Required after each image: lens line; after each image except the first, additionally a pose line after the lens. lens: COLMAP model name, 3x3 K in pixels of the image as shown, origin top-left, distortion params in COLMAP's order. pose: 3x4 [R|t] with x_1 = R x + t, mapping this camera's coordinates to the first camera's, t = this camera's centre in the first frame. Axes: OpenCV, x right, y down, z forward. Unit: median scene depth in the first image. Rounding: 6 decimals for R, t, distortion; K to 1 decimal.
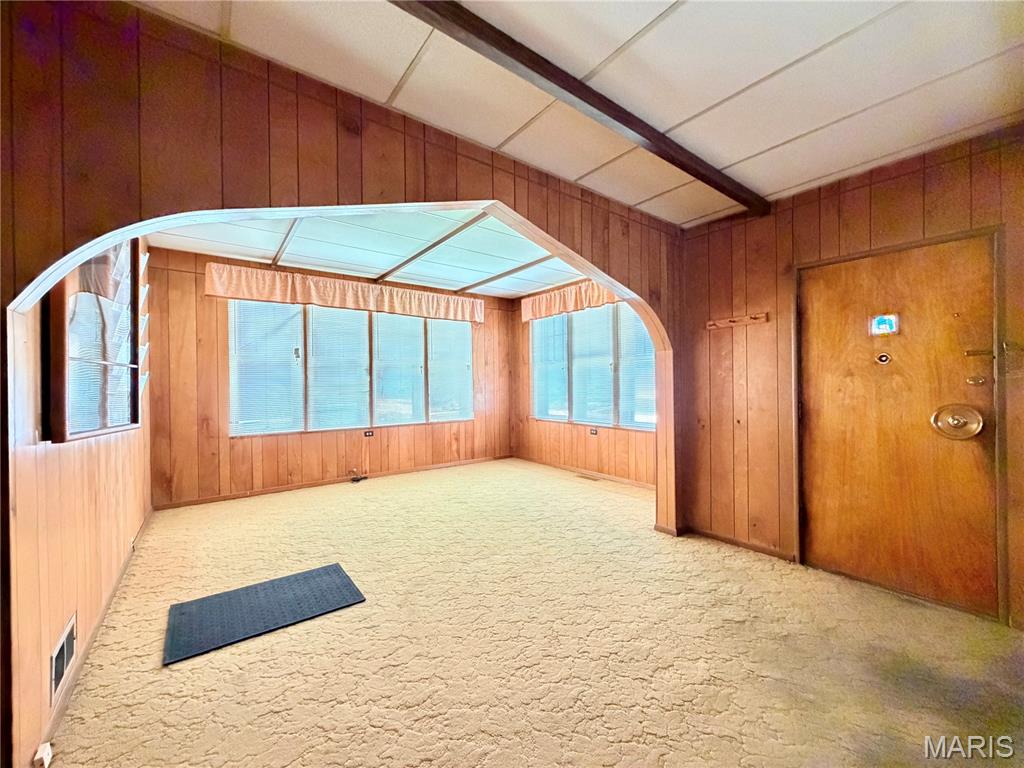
lens RADIAL K [[408.2, 0, 509.3], [0, 408.2, 383.3], [0, 0, 1]] dist [-0.001624, 0.000220]
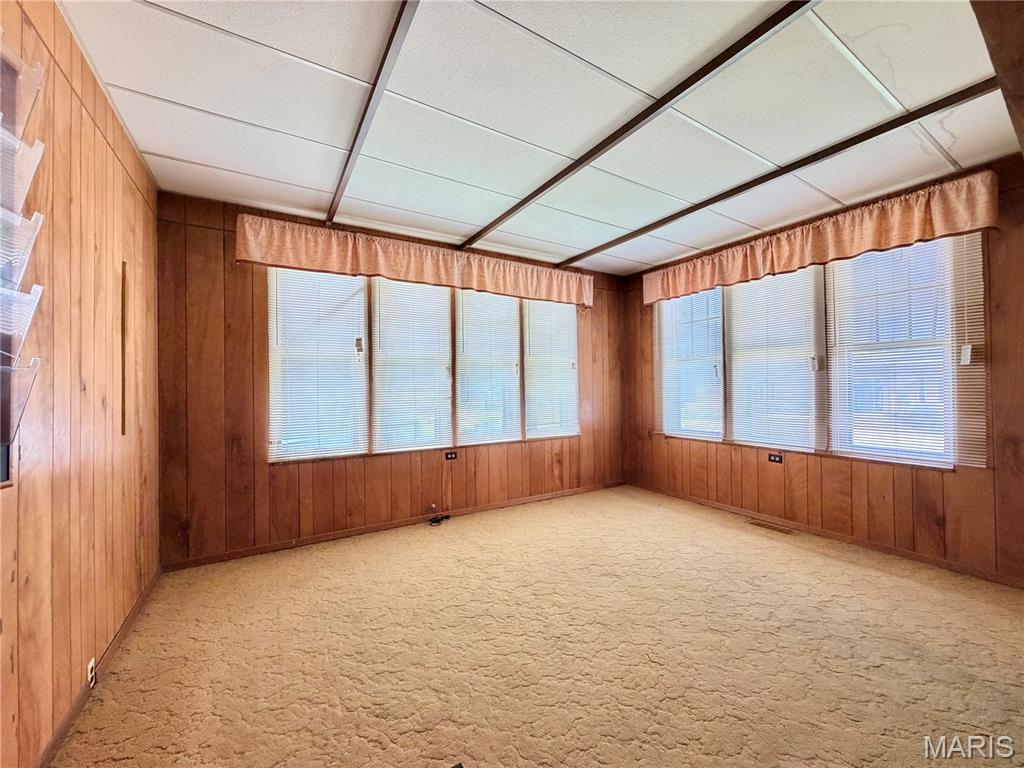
lens RADIAL K [[408.2, 0, 509.3], [0, 408.2, 383.3], [0, 0, 1]] dist [-0.001624, 0.000220]
pose [[0.995068, -0.001193, -0.099190, -0.163721], [0.000322, 0.999961, -0.008796, 0.000048], [0.099196, 0.008721, 0.995030, 0.274303]]
